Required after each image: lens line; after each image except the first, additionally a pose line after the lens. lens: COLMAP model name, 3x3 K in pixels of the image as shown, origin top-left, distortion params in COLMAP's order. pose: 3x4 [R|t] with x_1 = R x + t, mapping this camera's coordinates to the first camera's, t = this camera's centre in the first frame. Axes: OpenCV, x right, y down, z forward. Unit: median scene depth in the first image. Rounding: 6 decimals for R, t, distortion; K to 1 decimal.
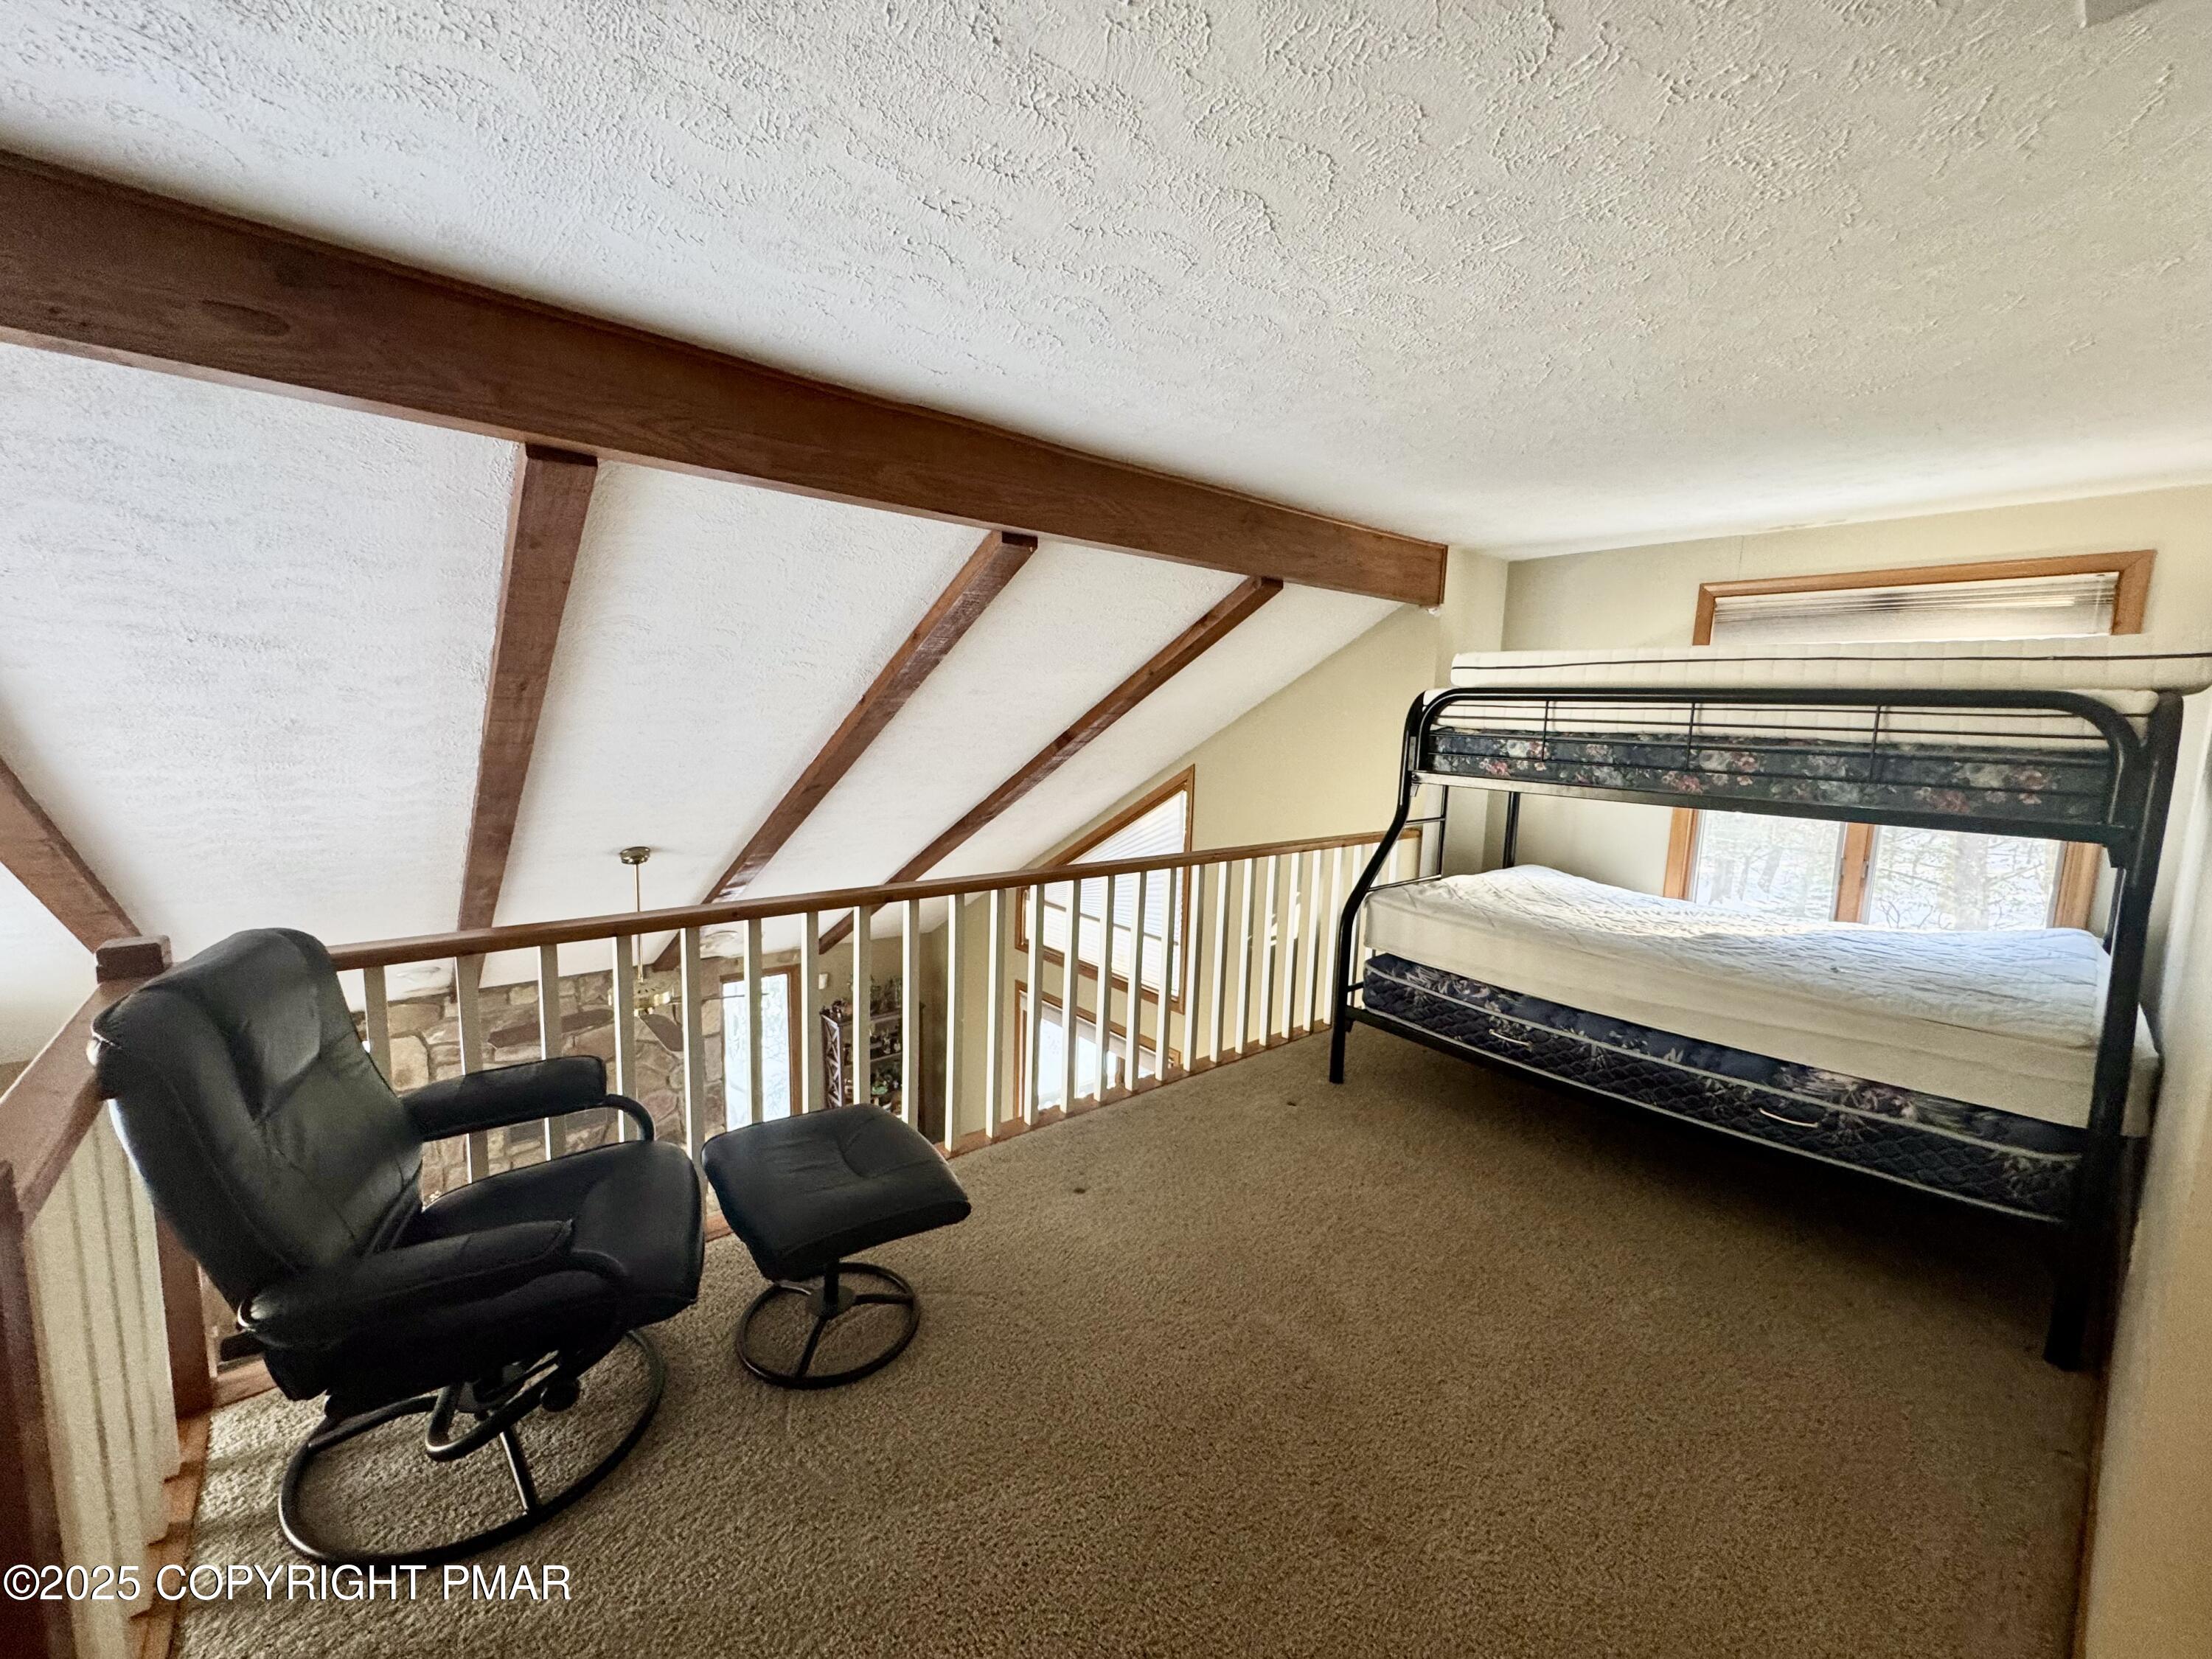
lens RADIAL K [[879.8, 0, 1108.4], [0, 879.8, 827.2], [0, 0, 1]] dist [-0.001057, -0.000382]
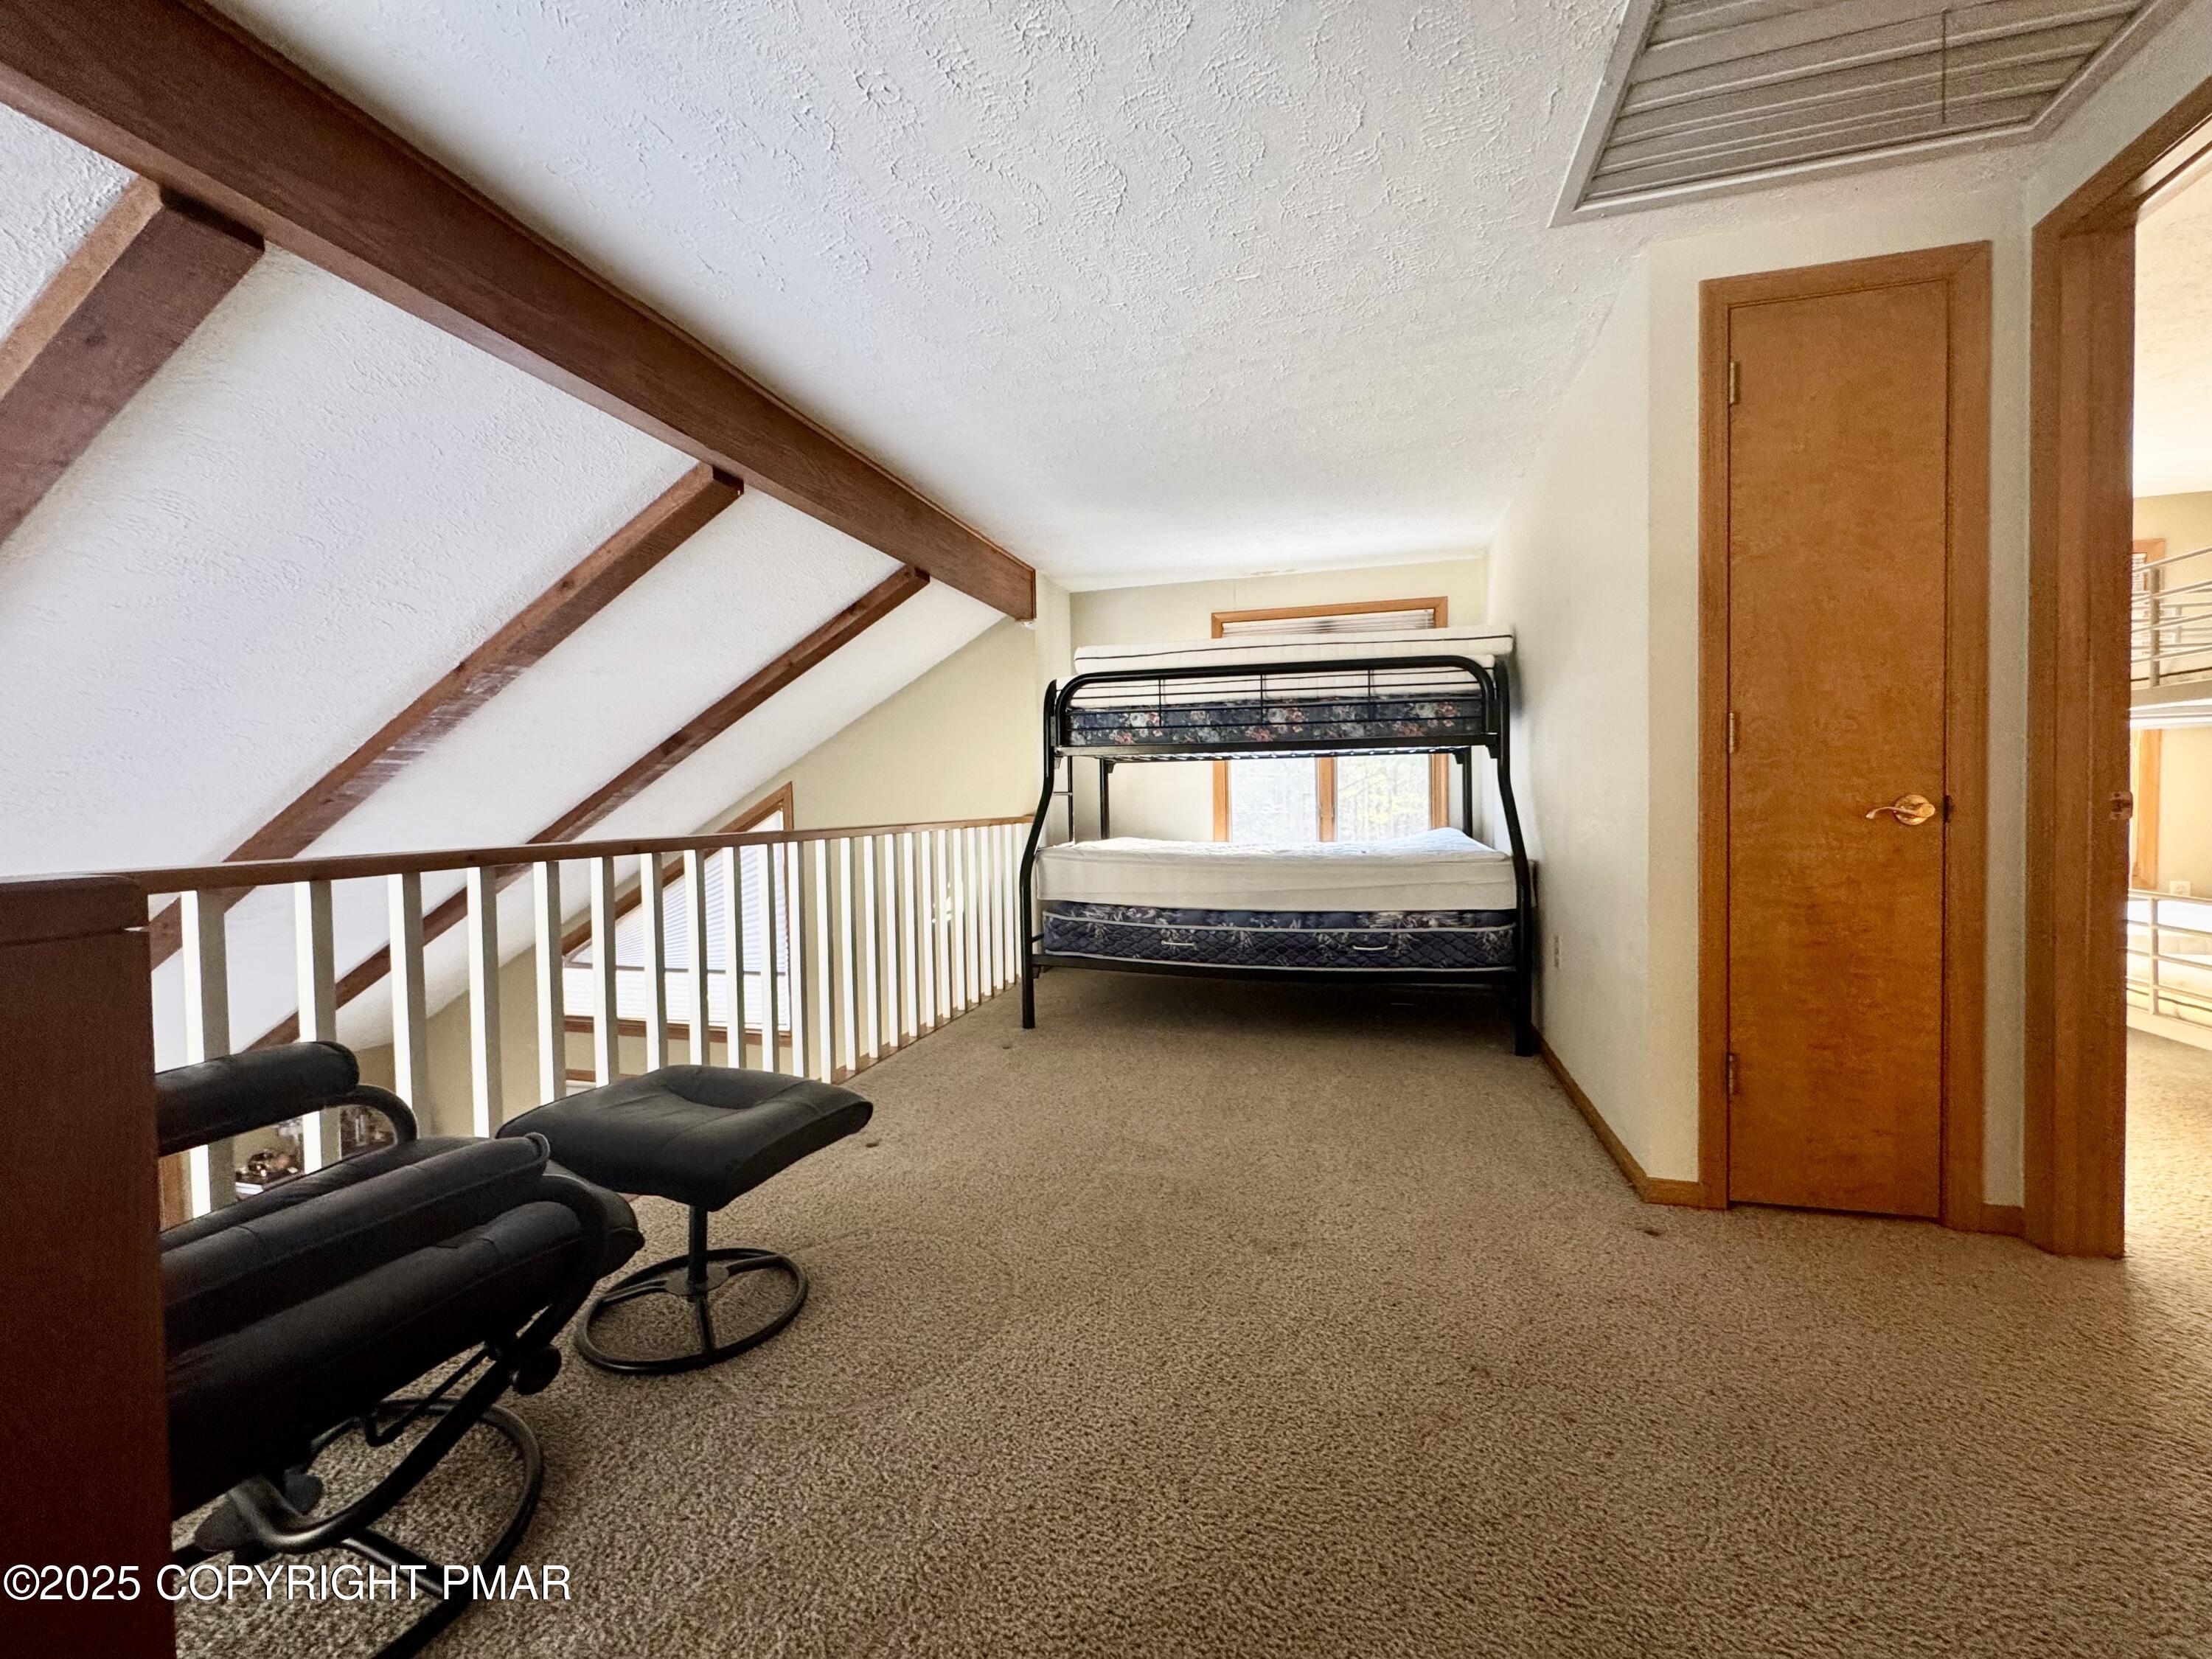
lens RADIAL K [[879.8, 0, 1110.1], [0, 879.8, 827.2], [0, 0, 1]] dist [-0.001057, -0.000382]
pose [[0.824512, -0.063824, 0.562233, -0.289963], [0.116382, 0.991502, -0.058121, 0.135761], [-0.553746, 0.113355, 0.824934, 0.026323]]
